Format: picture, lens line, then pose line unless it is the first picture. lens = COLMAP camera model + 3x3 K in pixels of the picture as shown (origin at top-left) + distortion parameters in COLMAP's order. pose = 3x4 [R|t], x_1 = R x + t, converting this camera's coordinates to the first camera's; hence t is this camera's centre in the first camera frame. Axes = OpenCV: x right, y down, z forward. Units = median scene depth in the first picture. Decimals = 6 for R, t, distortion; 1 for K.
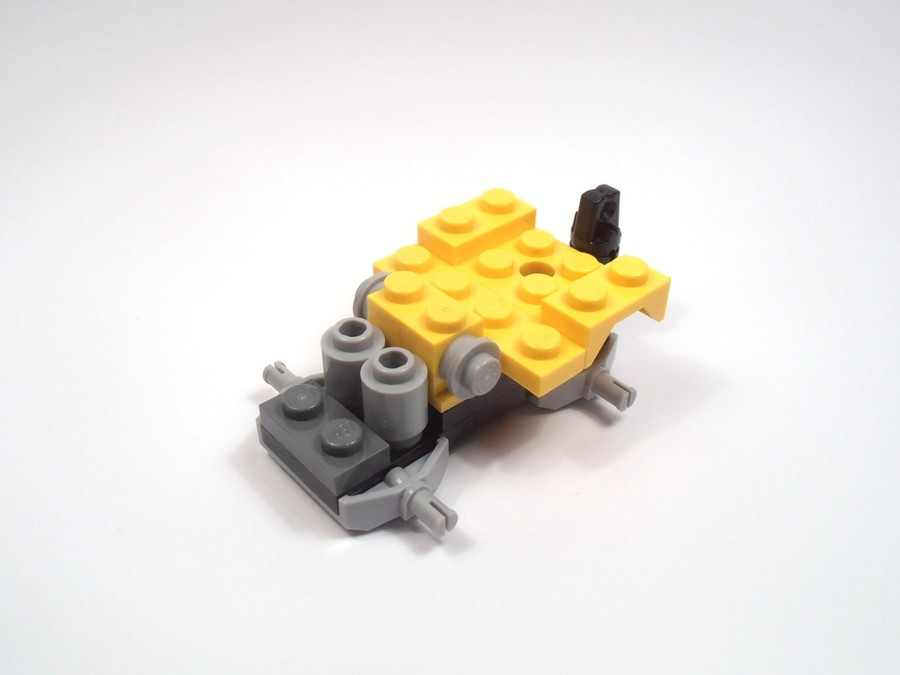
lens RADIAL K [[901.2, 0, 450.0], [0, 901.2, 337.5], [0, 0, 1]] dist [-0.049947, 0.000629]
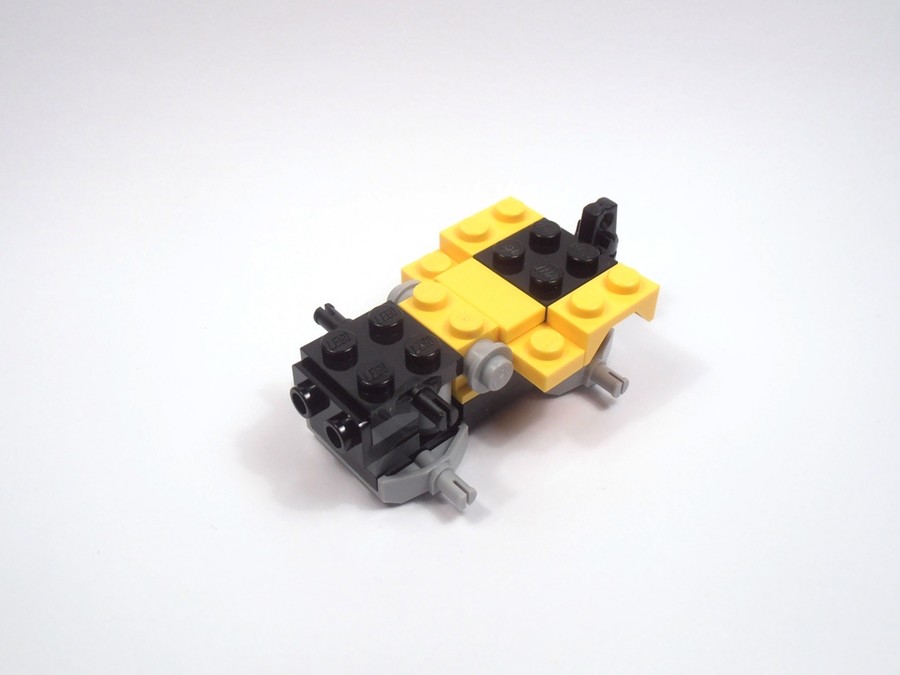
lens RADIAL K [[901.2, 0, 450.0], [0, 901.2, 337.5], [0, 0, 1]] dist [-0.049947, 0.000629]
pose [[0.999981, -0.000435, -0.006172, -0.018438], [0.000927, 0.996807, 0.079837, -0.097655], [0.006118, -0.079841, 0.996789, -0.172347]]
